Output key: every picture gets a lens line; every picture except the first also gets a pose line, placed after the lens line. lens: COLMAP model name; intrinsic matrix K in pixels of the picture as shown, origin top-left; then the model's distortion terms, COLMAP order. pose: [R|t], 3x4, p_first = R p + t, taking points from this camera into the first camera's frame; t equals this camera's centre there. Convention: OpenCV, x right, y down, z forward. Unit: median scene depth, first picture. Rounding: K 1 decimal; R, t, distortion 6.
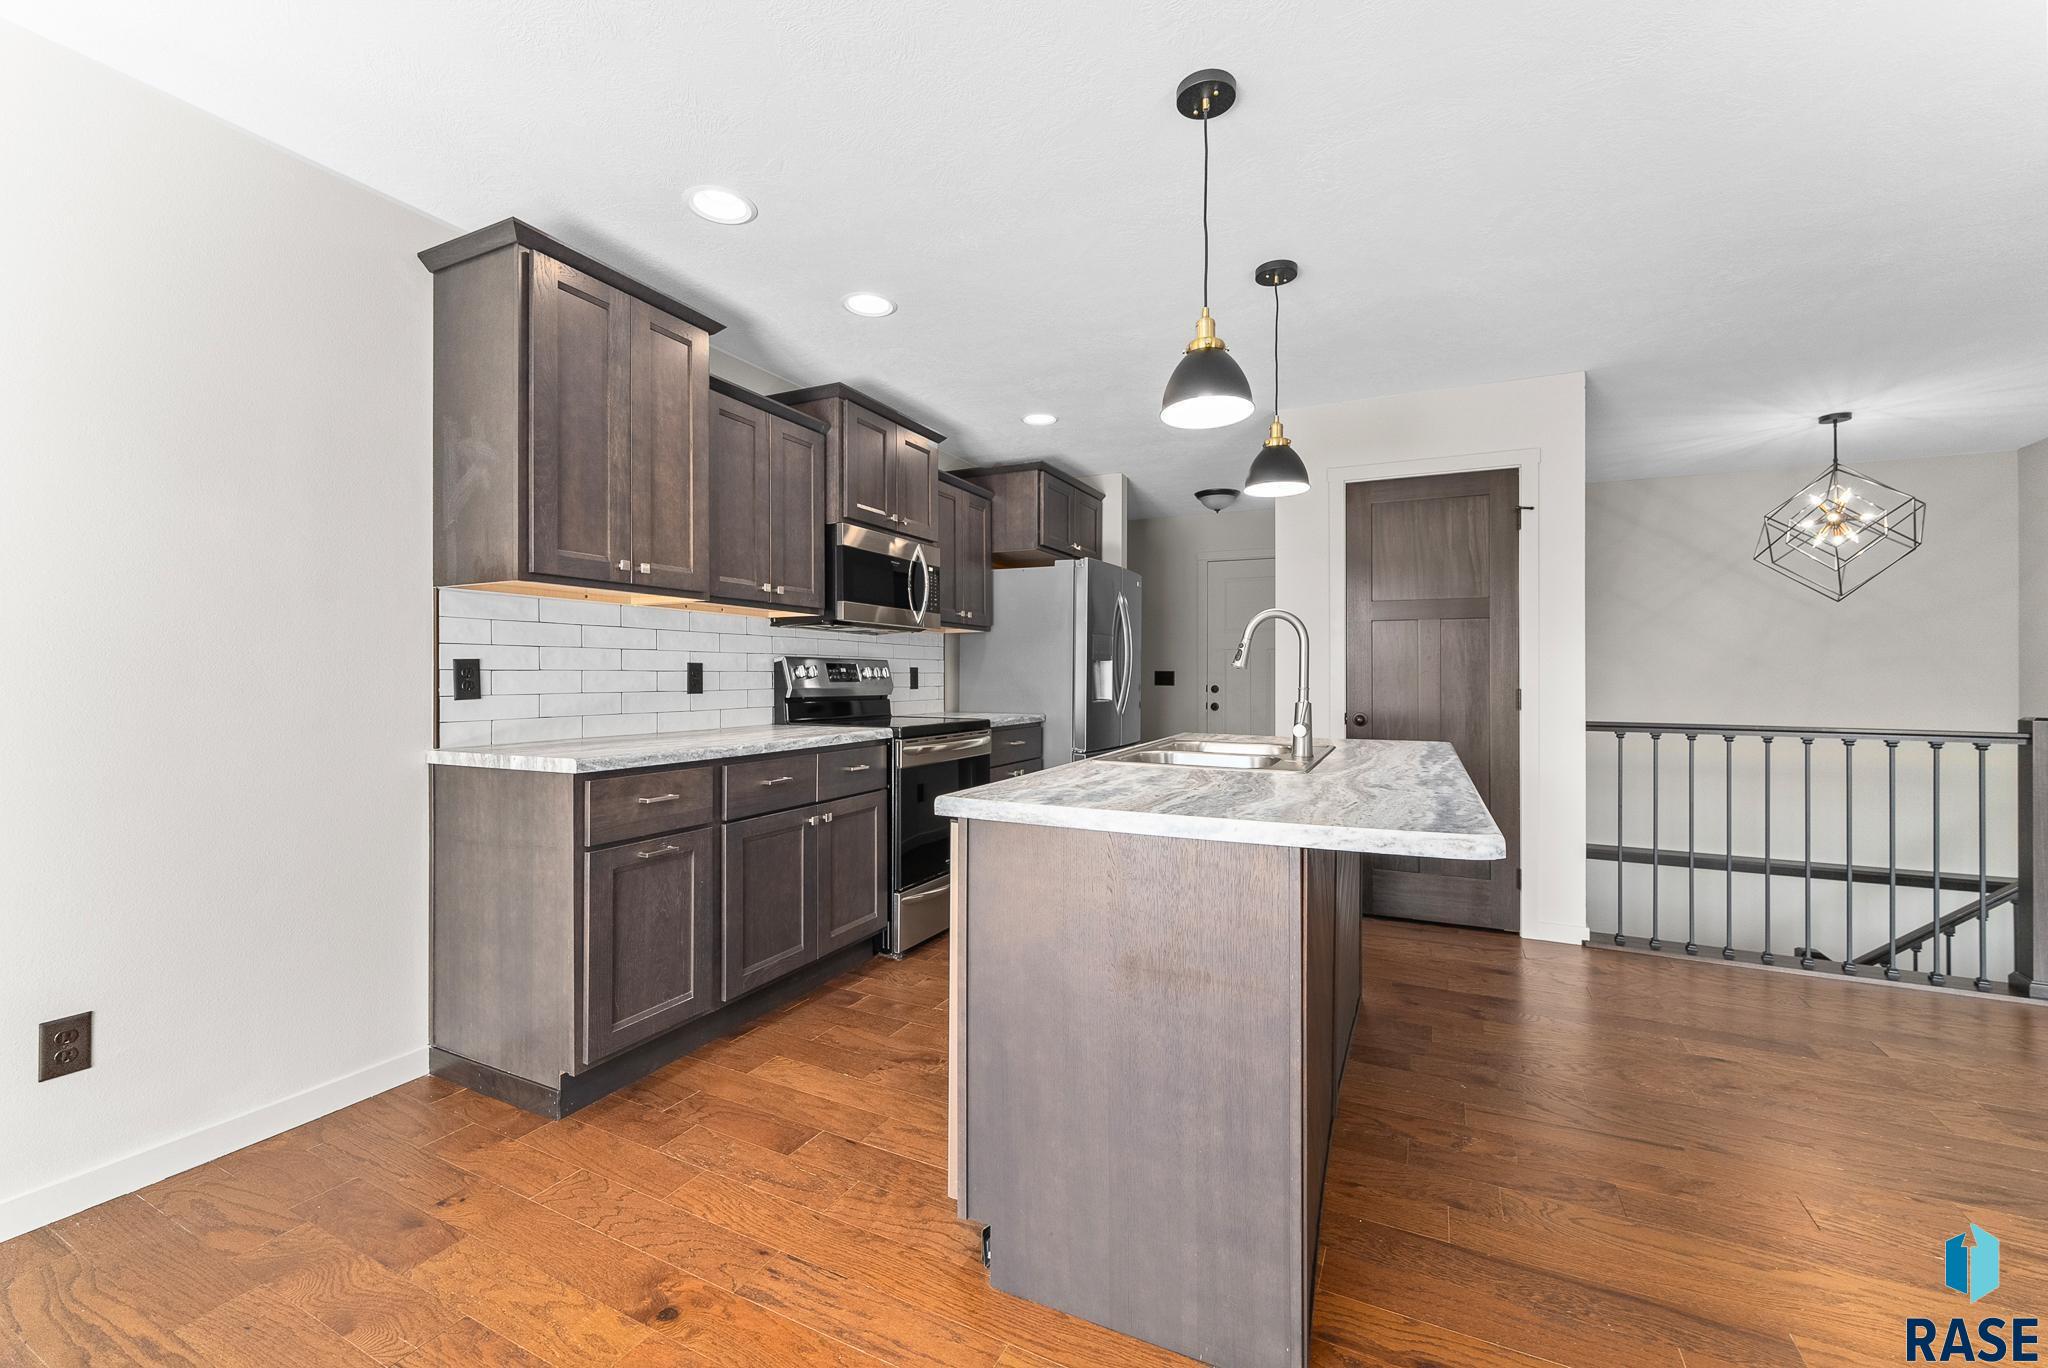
lens RADIAL K [[835.9, 0, 1037.4], [0, 835.9, 671.1], [0, 0, 1]] dist [0.004121, -0.000971]
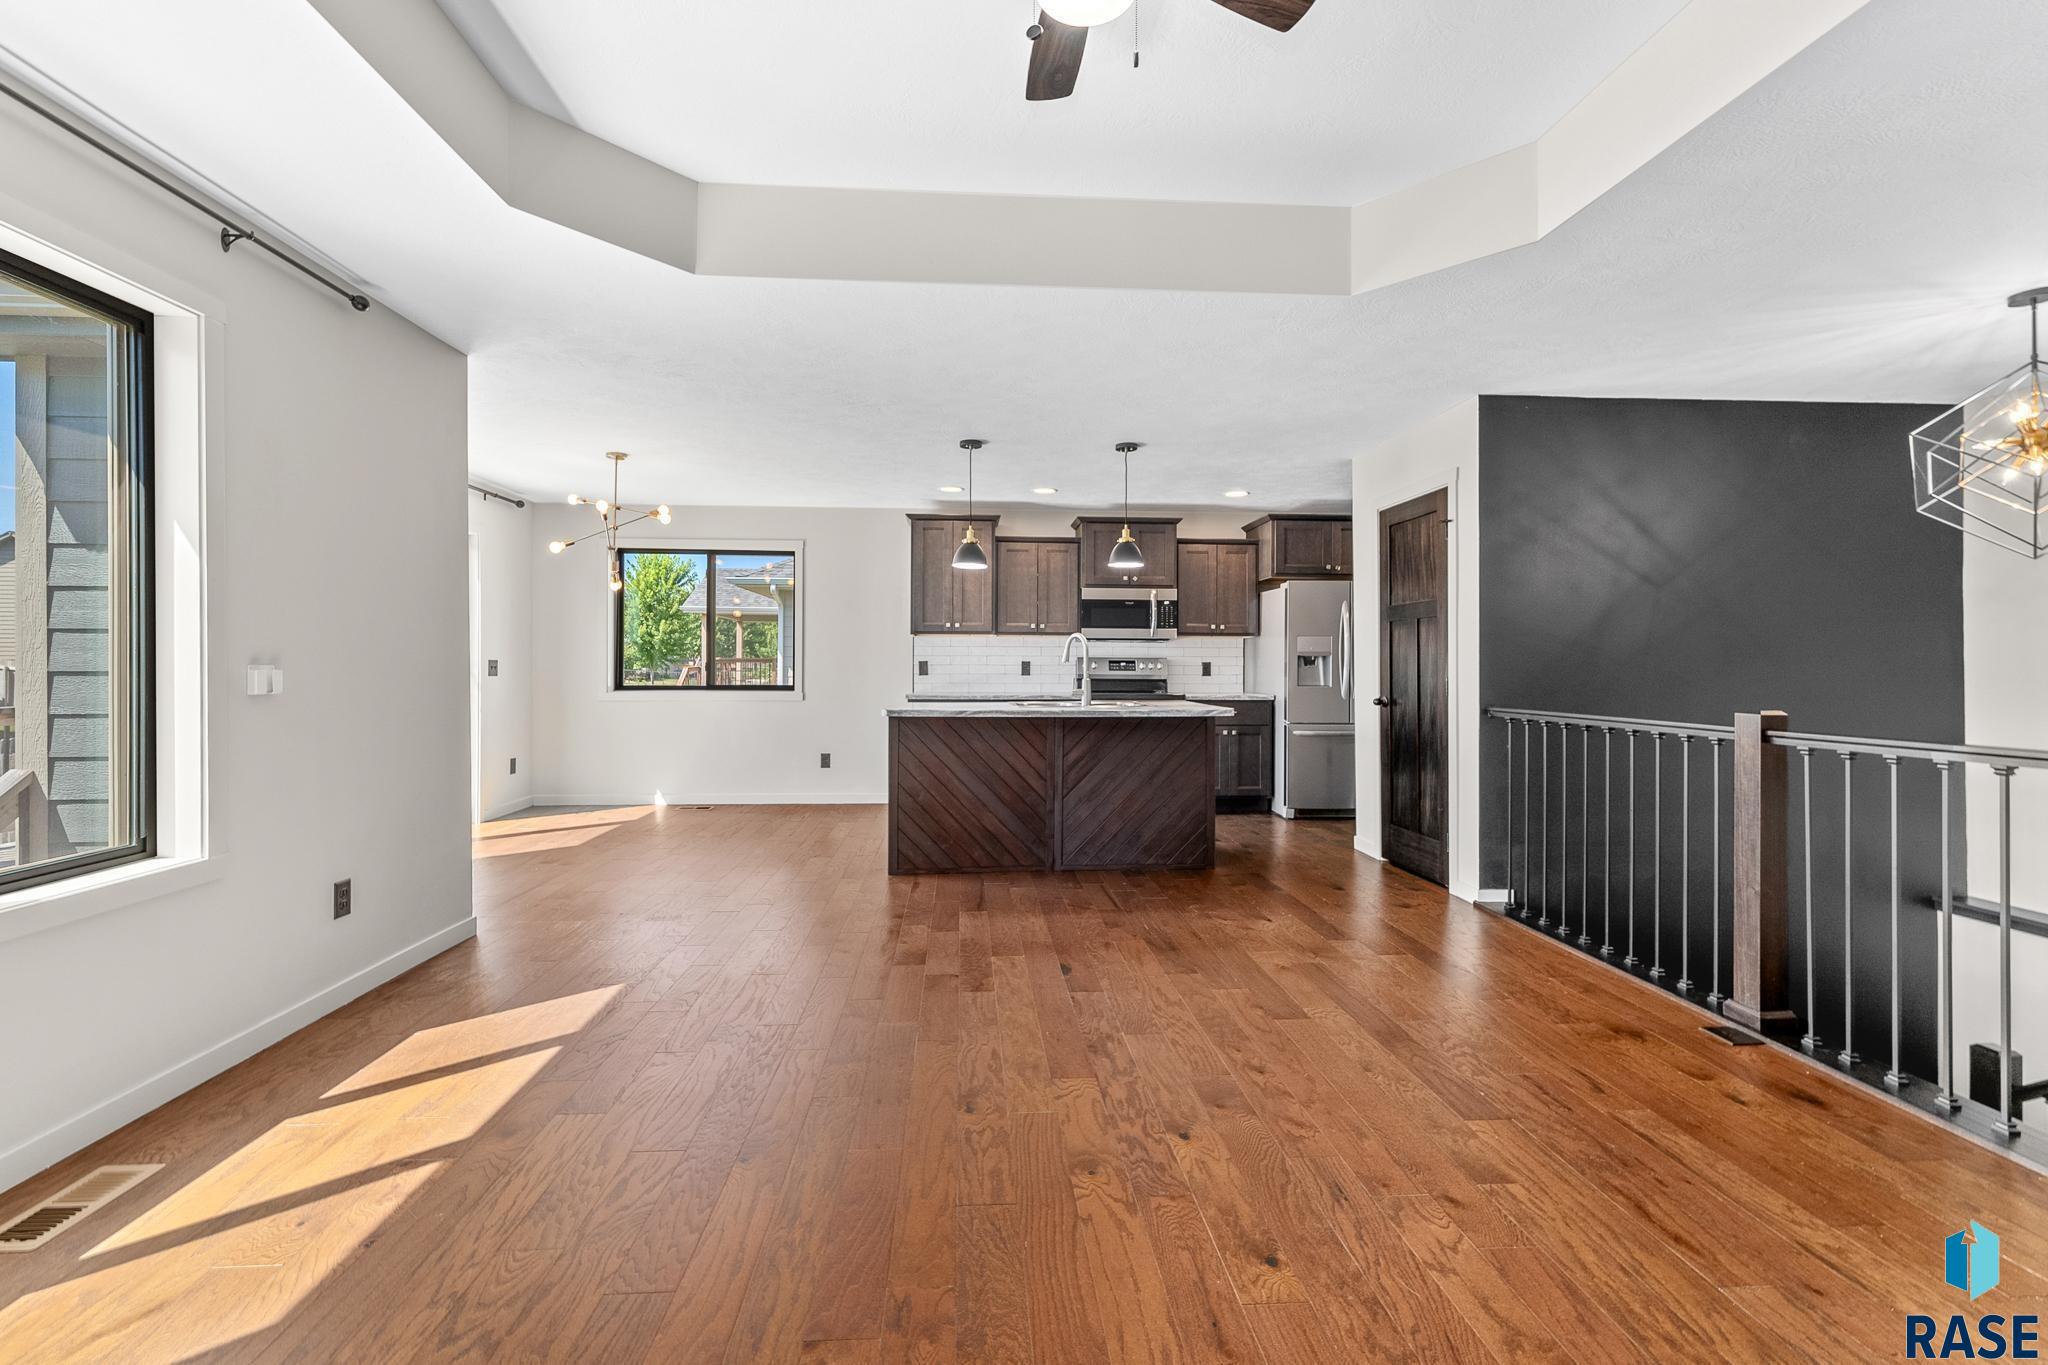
lens RADIAL K [[835.9, 0, 1029.2], [0, 835.9, 672.9], [0, 0, 1]] dist [0.004121, -0.000971]
pose [[0.517094, 0.004217, -0.855918, 1.344414], [0.004281, 0.999963, 0.007513, 0.003797], [0.855918, -0.007549, 0.517057, -0.099033]]
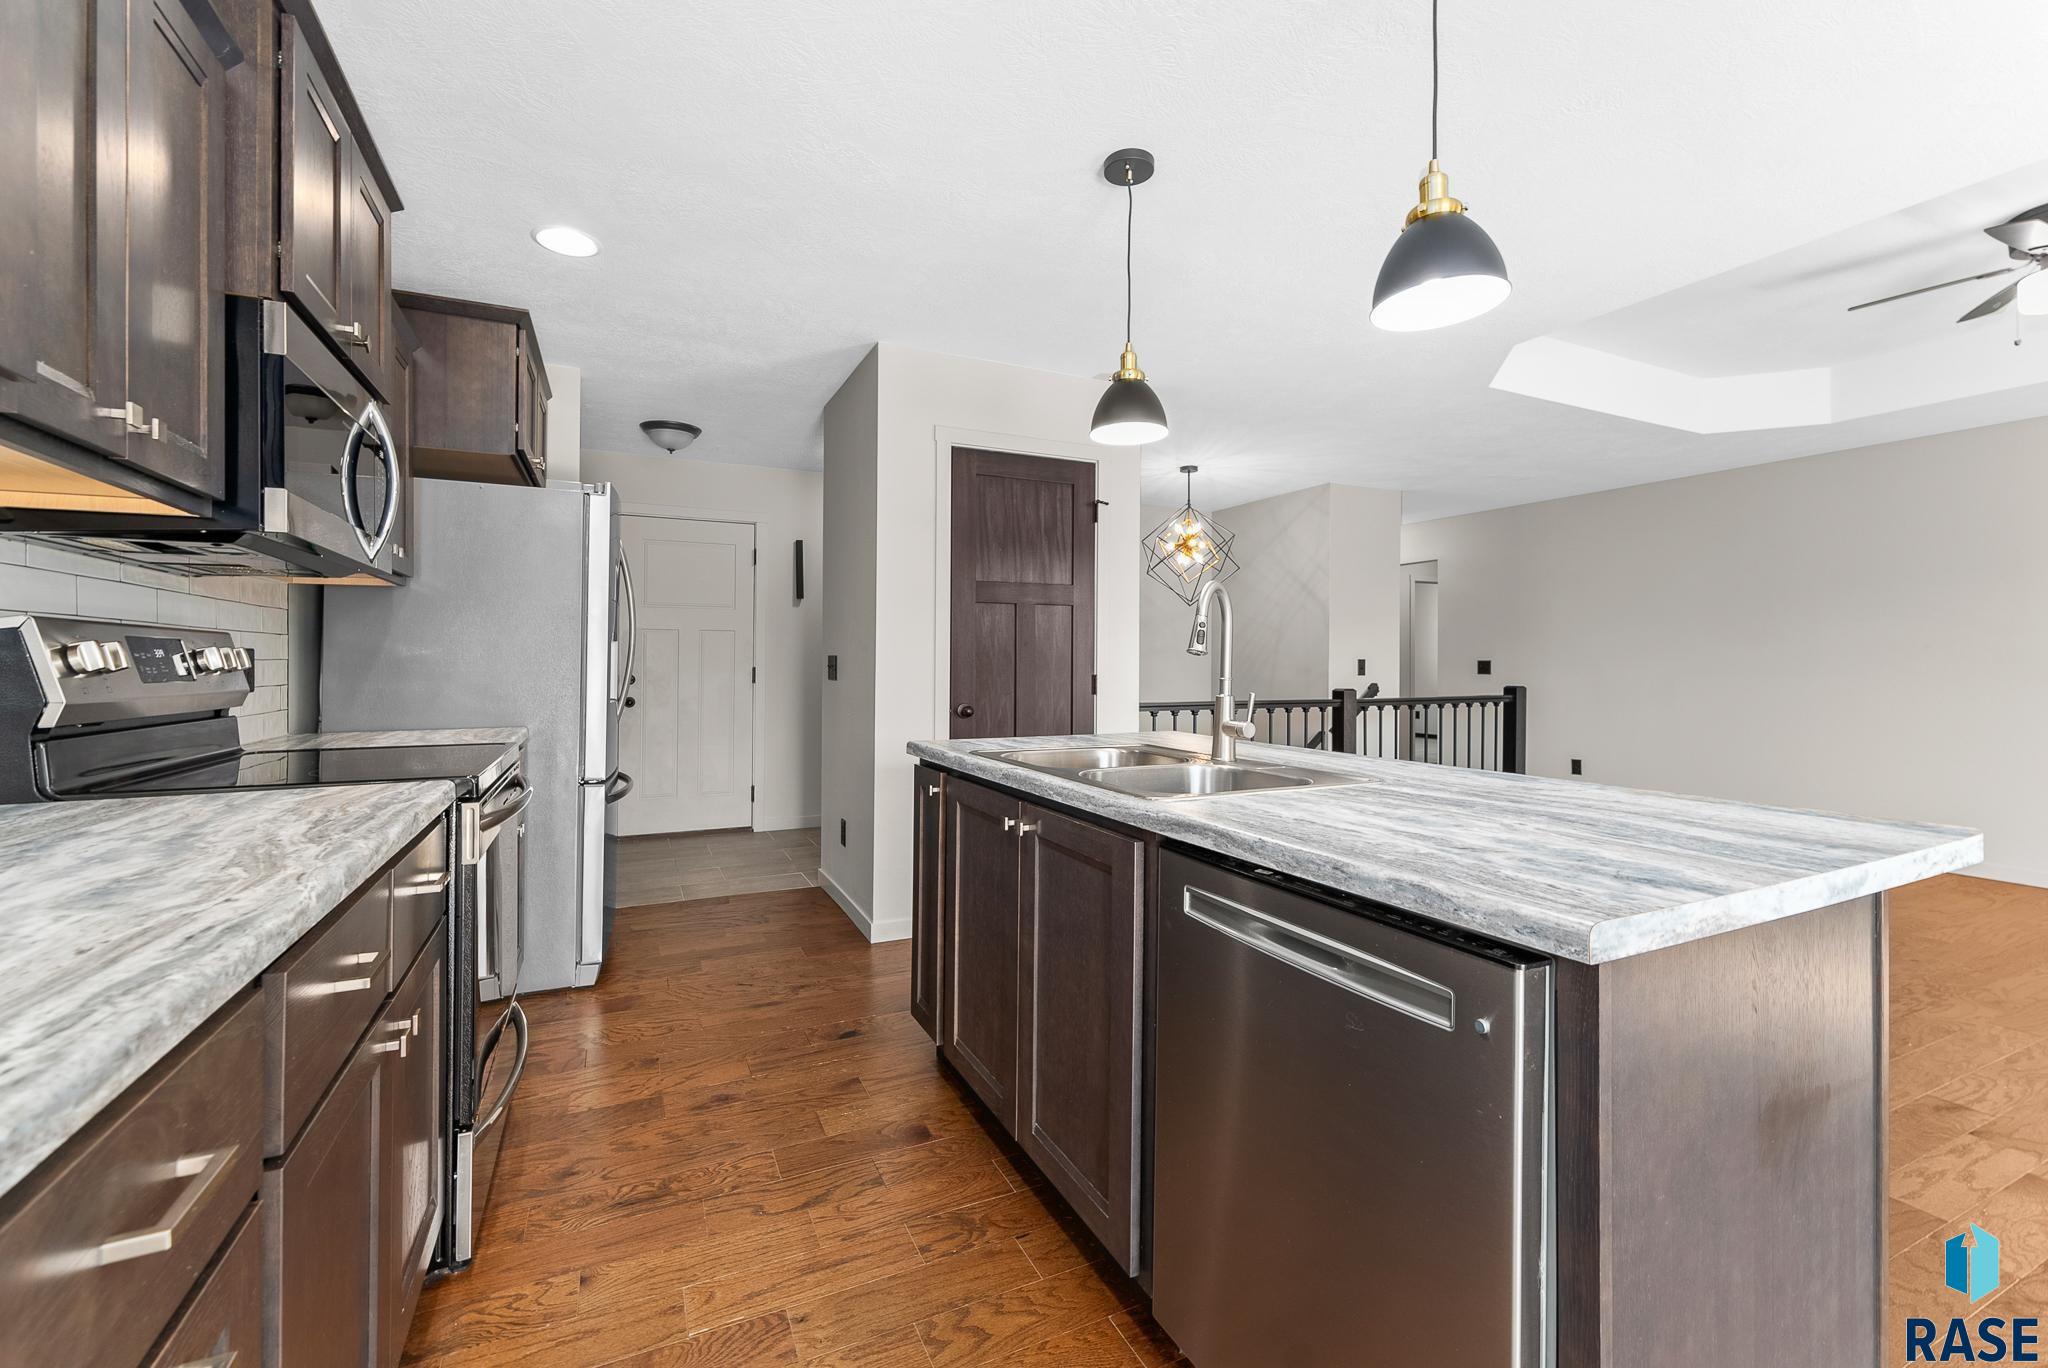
lens RADIAL K [[835.9, 0, 1009.0], [0, 835.9, 660.8], [0, 0, 1]] dist [0.004121, -0.000971]
pose [[0.634451, -0.001858, 0.772961, -0.323129], [-0.002579, 0.999986, 0.004521, -0.000600], [-0.772959, -0.004861, 0.634438, 0.447235]]
